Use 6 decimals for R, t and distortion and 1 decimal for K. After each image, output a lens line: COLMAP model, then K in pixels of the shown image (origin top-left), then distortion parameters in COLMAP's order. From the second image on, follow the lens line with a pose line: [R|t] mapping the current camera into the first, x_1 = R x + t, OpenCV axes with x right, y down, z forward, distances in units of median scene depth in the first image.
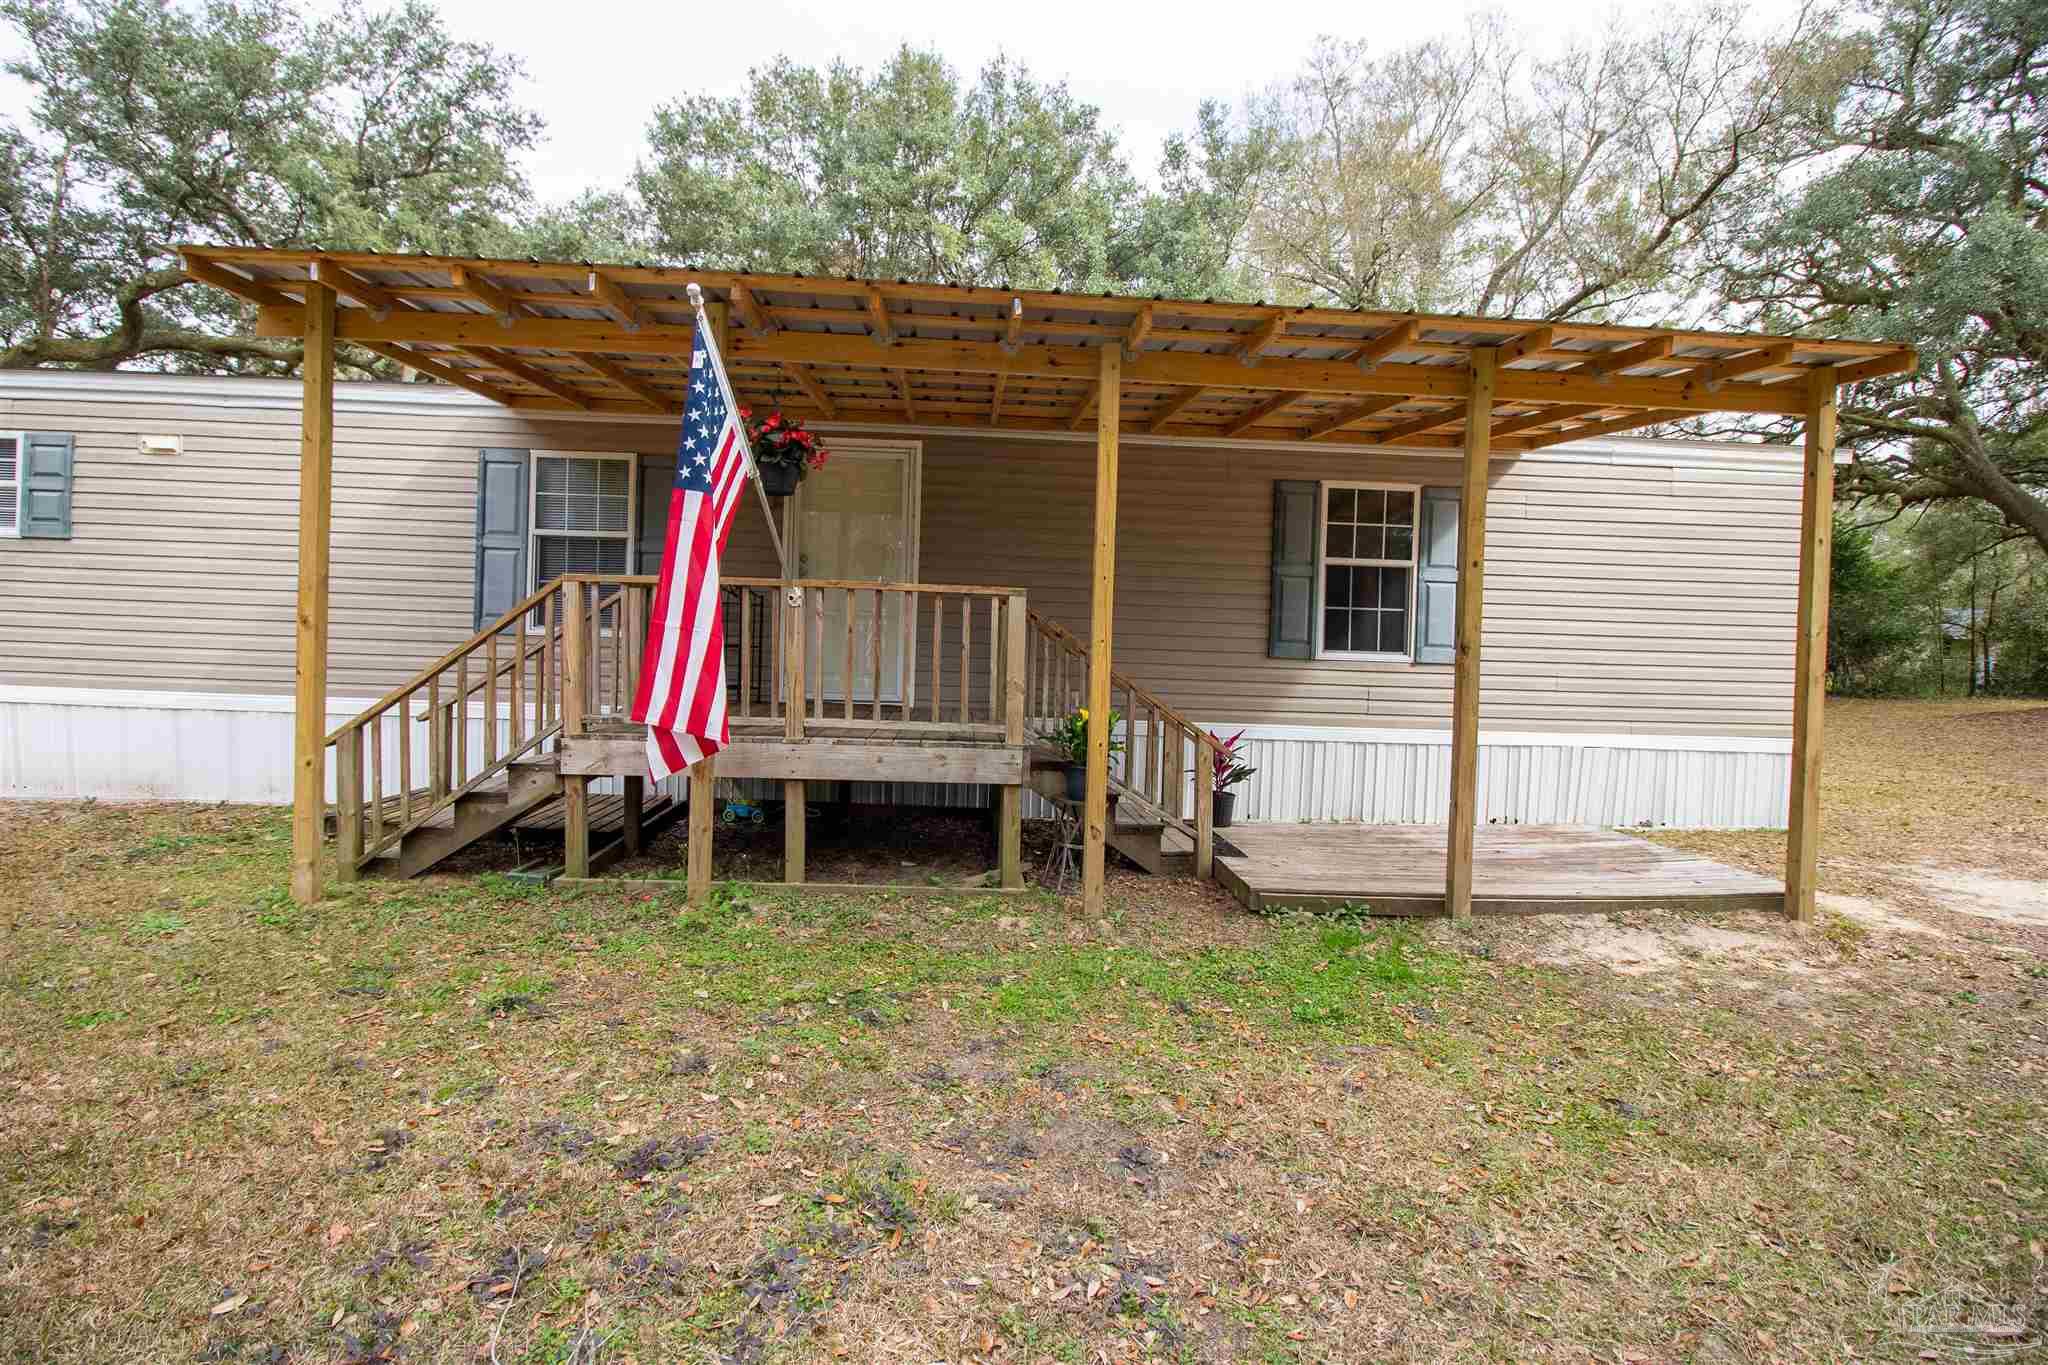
lens RADIAL K [[942.0, 0, 1011.1], [0, 942.0, 645.1], [0, 0, 1]] dist [-0.000868, -0.012431]
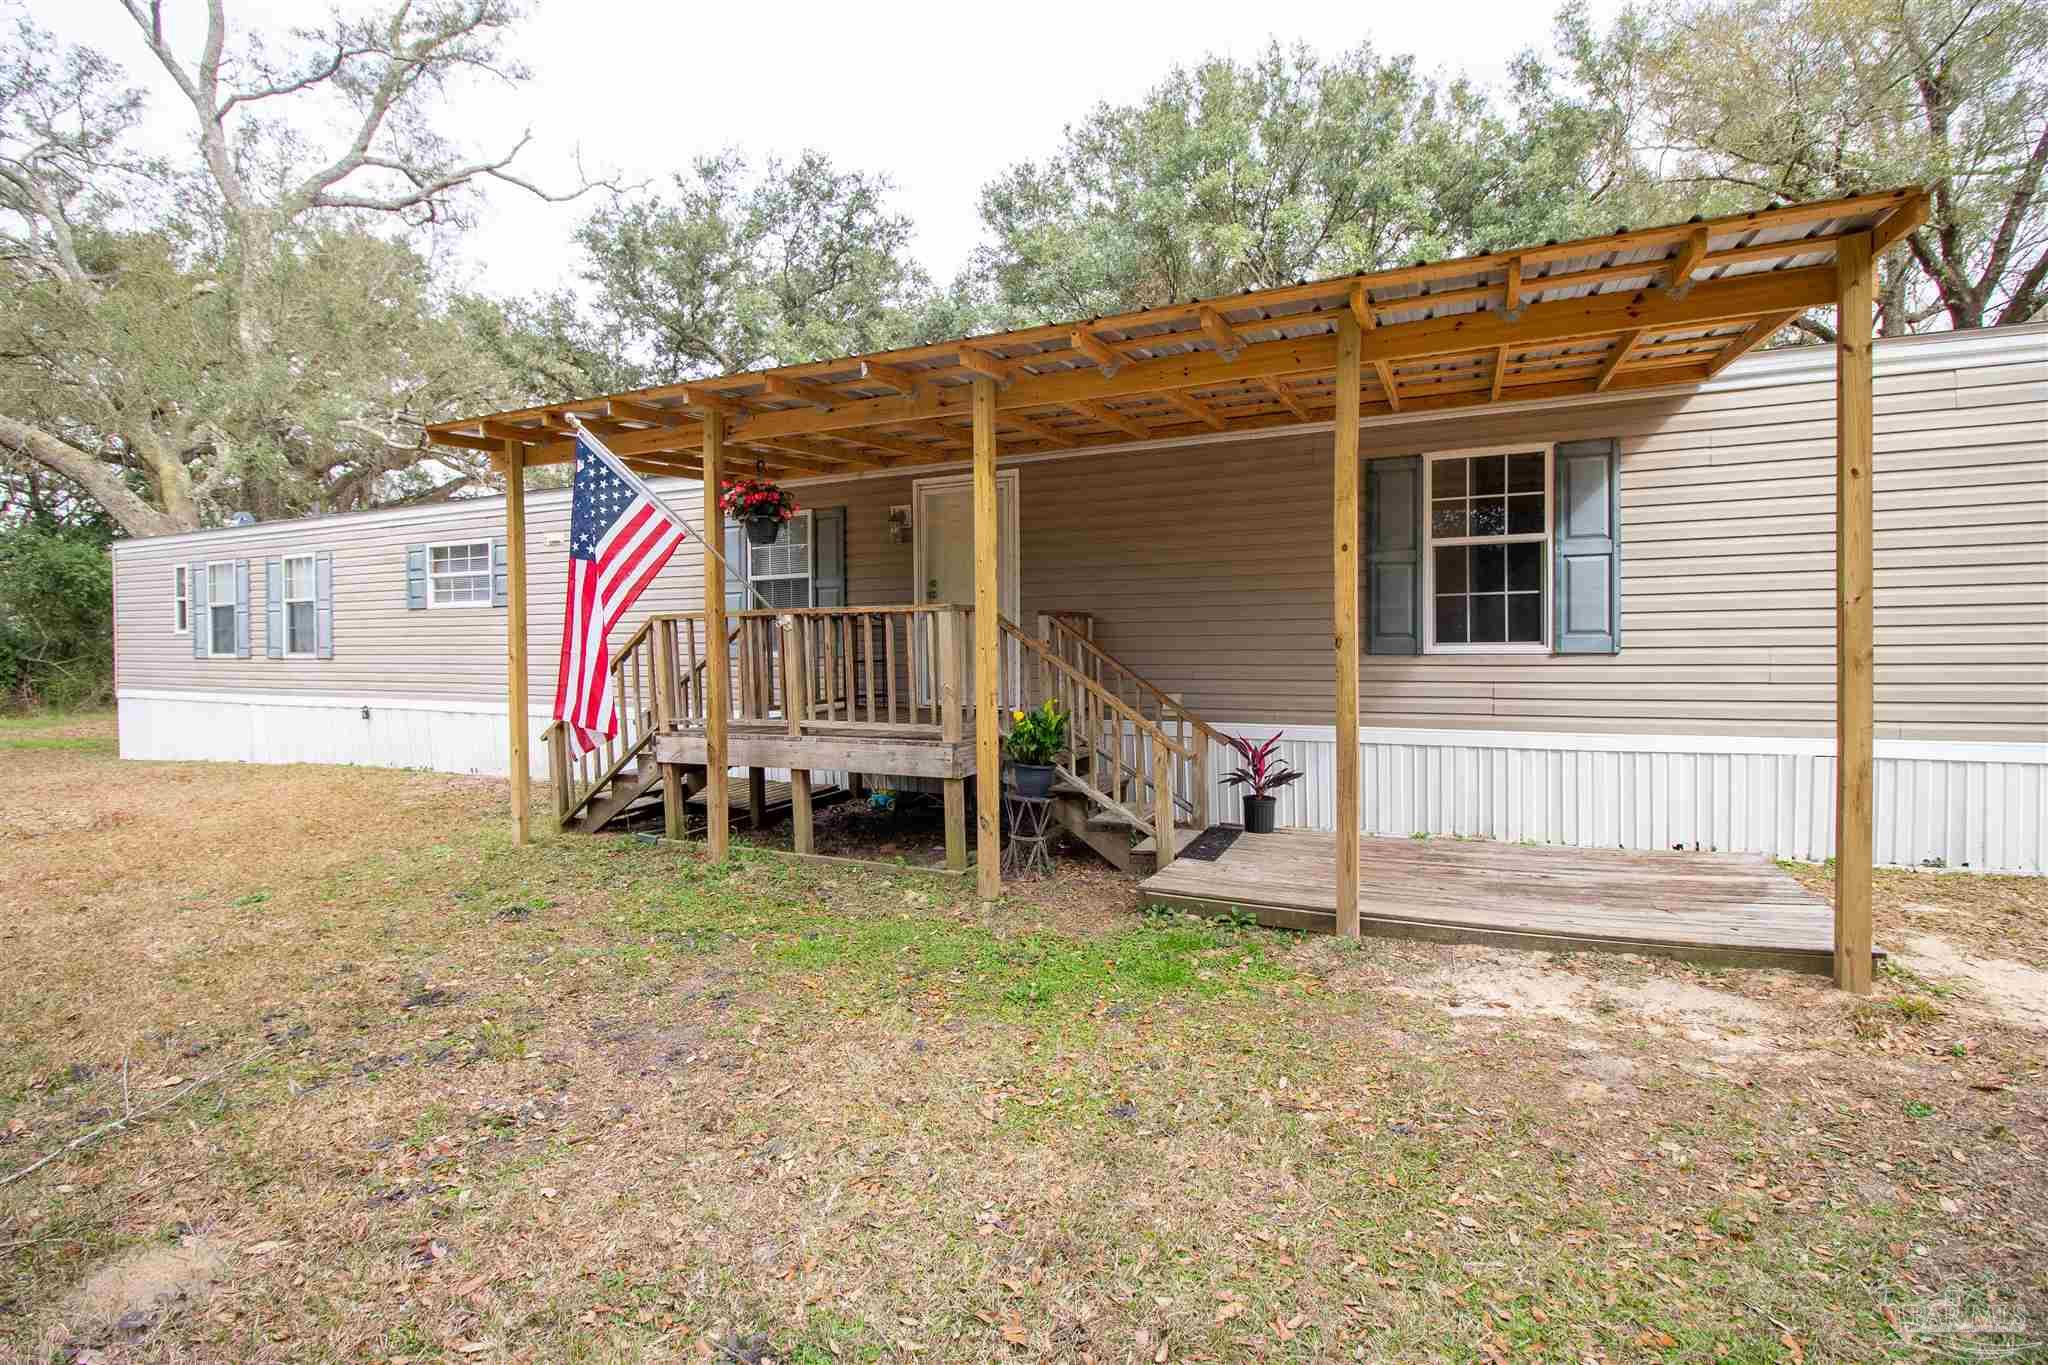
lens RADIAL K [[942.0, 0, 1011.1], [0, 942.0, 645.1], [0, 0, 1]] dist [-0.000868, -0.012431]
pose [[0.879462, -0.041633, -0.474145, 0.415804], [0.037733, 0.999130, -0.017743, 0.008040], [0.474471, -0.002286, 0.880268, 0.029901]]
